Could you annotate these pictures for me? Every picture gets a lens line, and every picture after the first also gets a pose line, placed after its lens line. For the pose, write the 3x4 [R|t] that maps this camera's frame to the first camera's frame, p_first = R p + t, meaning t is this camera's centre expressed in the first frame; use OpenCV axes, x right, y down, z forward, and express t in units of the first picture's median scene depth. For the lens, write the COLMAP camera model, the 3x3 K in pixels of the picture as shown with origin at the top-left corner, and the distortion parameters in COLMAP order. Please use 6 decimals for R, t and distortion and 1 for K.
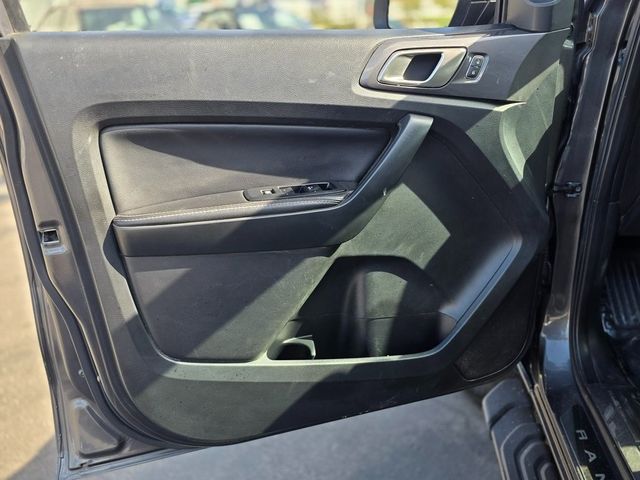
lens RADIAL K [[554.1, 0, 320.0], [0, 554.1, 240.0], [0, 0, 1]] dist [0.045432, -0.096656]
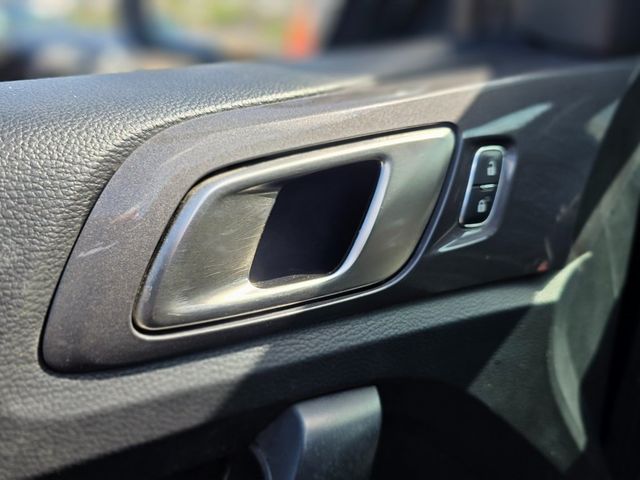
lens RADIAL K [[554.1, 0, 320.0], [0, 554.1, 240.0], [0, 0, 1]] dist [0.045432, -0.096656]
pose [[0.934040, -0.147611, 0.325240, 0.100726], [0.147920, 0.988710, 0.023925, -0.301511], [-0.325099, 0.025763, 0.945329, 0.752195]]
